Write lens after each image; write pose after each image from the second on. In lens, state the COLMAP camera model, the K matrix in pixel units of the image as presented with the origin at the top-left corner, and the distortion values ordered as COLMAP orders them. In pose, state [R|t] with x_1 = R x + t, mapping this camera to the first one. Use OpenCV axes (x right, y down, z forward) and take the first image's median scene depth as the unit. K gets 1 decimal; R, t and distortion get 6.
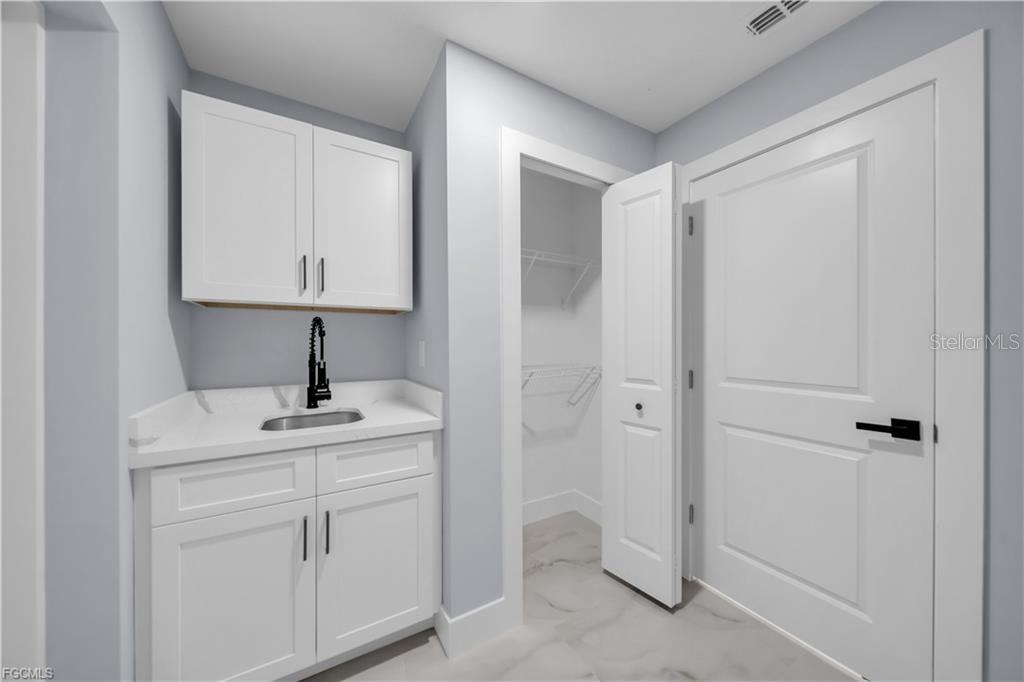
lens RADIAL K [[353.6, 0, 511.0], [0, 353.6, 343.1], [0, 0, 1]] dist [-0.000248, -0.000367]
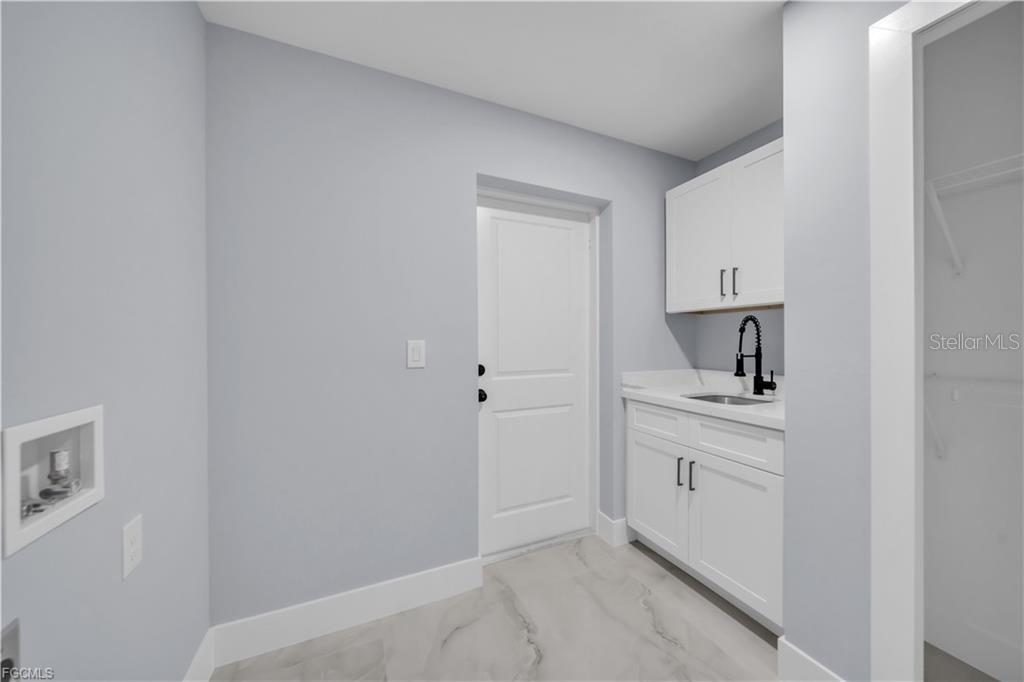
lens RADIAL K [[353.6, 0, 511.0], [0, 353.6, 343.1], [0, 0, 1]] dist [-0.000248, -0.000367]
pose [[-0.110289, 0.007572, -0.993871, 0.800053], [0.004659, 0.999964, 0.007101, 0.006436], [0.993889, -0.003847, -0.110321, 0.397901]]
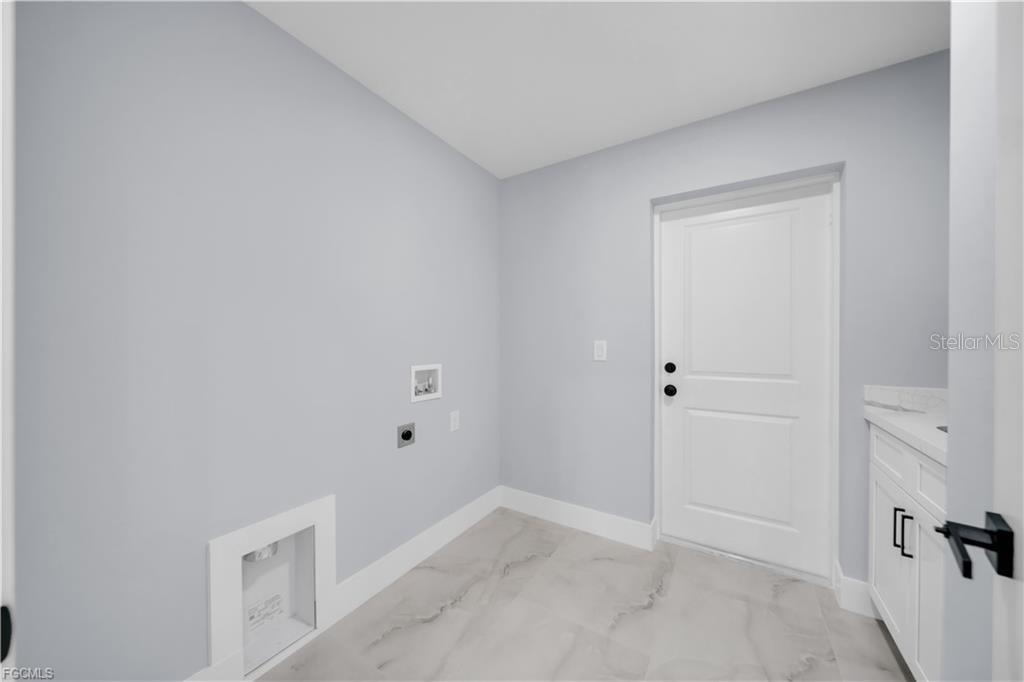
lens RADIAL K [[353.6, 0, 511.0], [0, 353.6, 343.1], [0, 0, 1]] dist [-0.000248, -0.000367]
pose [[-0.888689, 0.003934, -0.458493, 0.761109], [0.000566, 0.999972, 0.007484, 0.002085], [0.458510, 0.006391, -0.888666, 1.182416]]
